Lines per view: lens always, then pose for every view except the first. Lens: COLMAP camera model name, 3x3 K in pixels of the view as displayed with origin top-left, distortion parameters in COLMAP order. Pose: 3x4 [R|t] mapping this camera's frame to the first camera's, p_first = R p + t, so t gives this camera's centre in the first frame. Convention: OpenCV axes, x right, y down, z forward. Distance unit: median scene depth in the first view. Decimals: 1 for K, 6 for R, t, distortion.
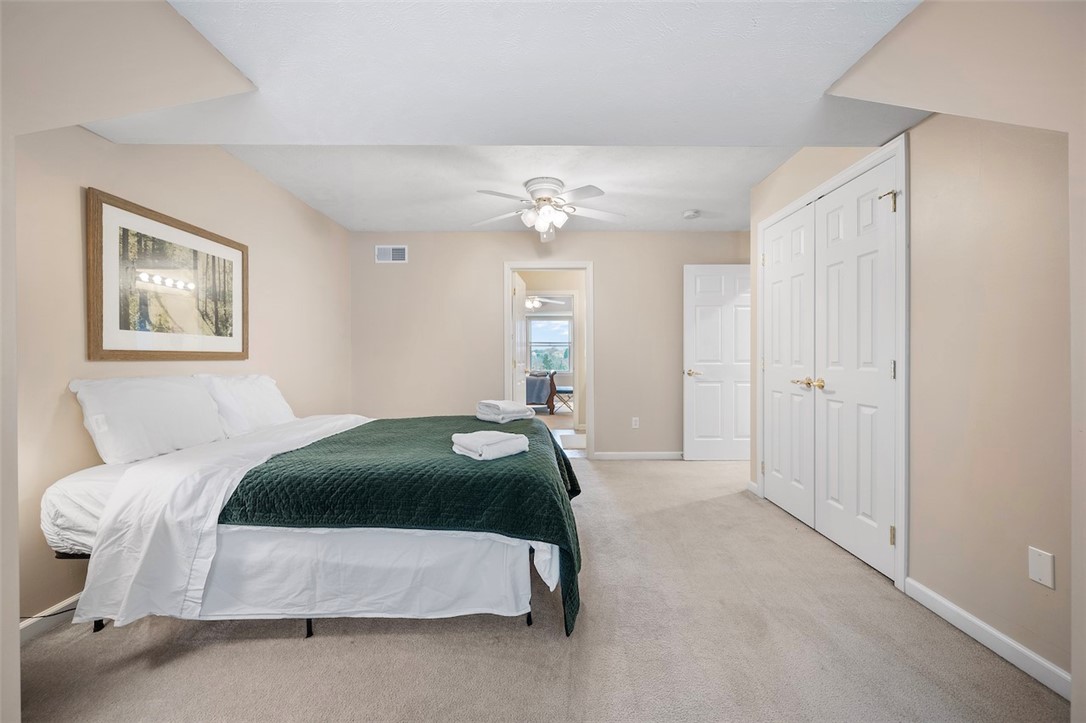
lens RADIAL K [[429.0, 0, 543.0], [0, 429.0, 361.5], [0, 0, 1]] dist [0.000109, 0.000016]
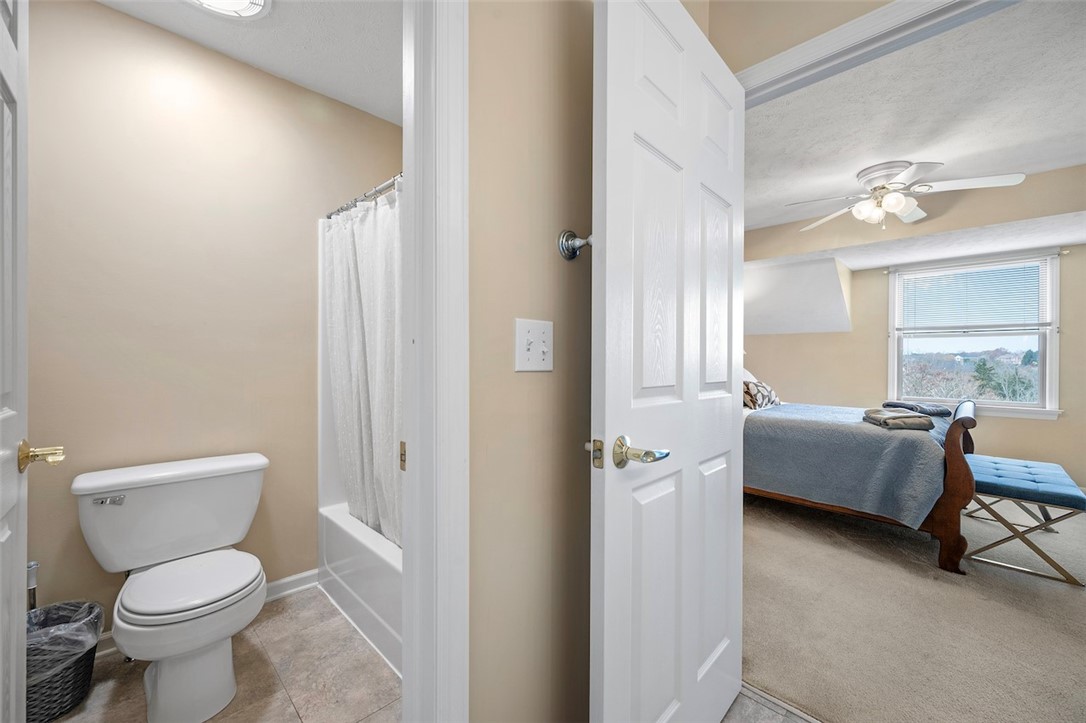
lens RADIAL K [[429.0, 0, 543.0], [0, 429.0, 361.5], [0, 0, 1]] dist [0.000109, 0.000016]
pose [[0.701977, 0.008484, -0.712150, 0.059262], [-0.015079, 0.999882, -0.002952, -0.014204], [0.712040, 0.012811, 0.702022, 1.135488]]
